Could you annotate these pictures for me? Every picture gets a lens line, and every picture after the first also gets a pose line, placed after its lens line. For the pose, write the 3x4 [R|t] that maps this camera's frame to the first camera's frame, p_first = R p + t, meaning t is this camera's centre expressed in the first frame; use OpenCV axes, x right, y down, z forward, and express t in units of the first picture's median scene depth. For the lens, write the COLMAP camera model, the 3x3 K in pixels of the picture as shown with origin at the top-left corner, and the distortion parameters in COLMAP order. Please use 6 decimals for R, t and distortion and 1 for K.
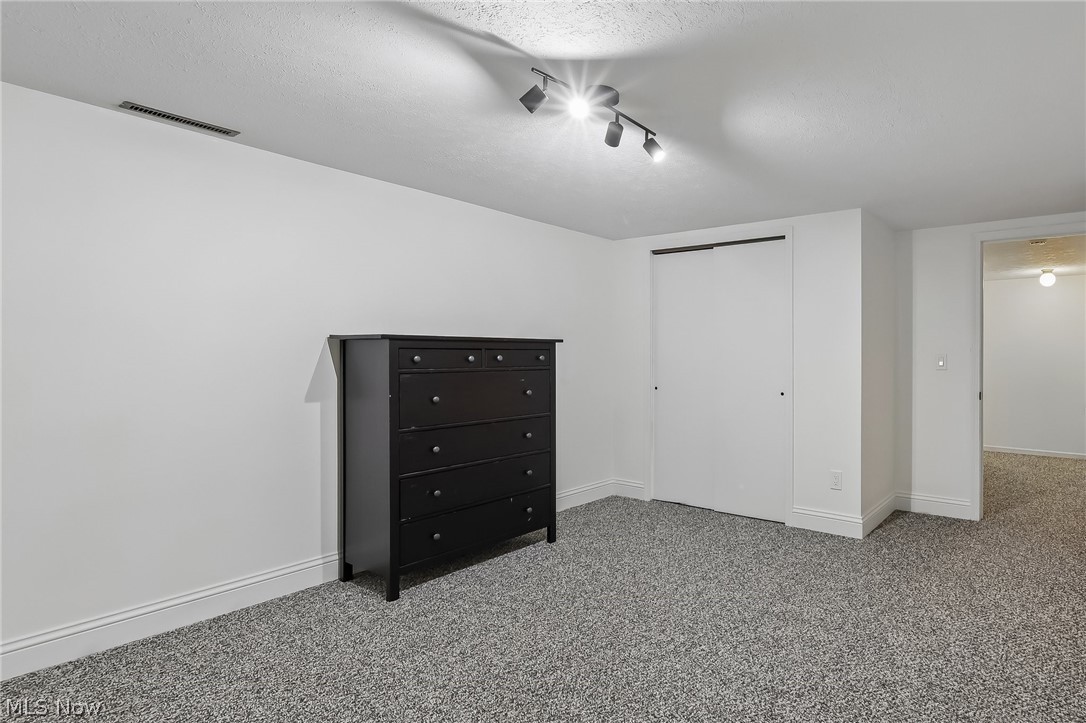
lens RADIAL K [[498.8, 0, 543.0], [0, 498.8, 361.5], [0, 0, 1]] dist [0.001715, -0.000051]
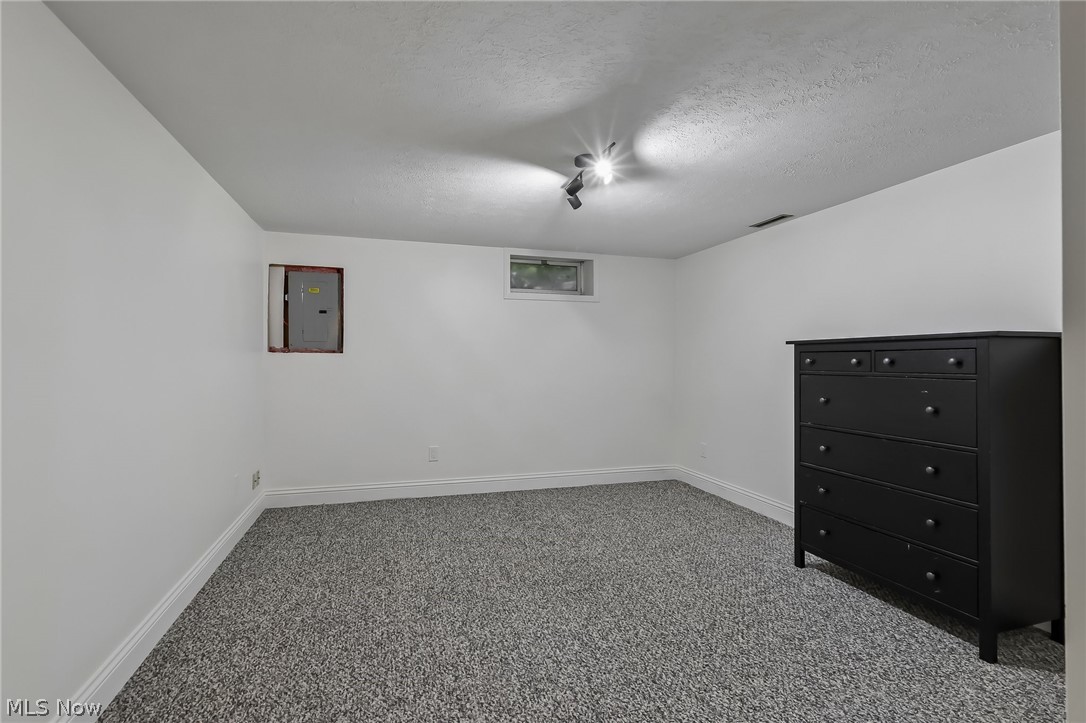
lens RADIAL K [[498.8, 0, 543.0], [0, 498.8, 361.5], [0, 0, 1]] dist [0.001715, -0.000051]
pose [[-0.463354, -0.003181, -0.886168, 0.933363], [-0.004332, 0.999990, -0.001325, -0.002526], [0.886163, 0.003225, -0.463363, 0.910581]]
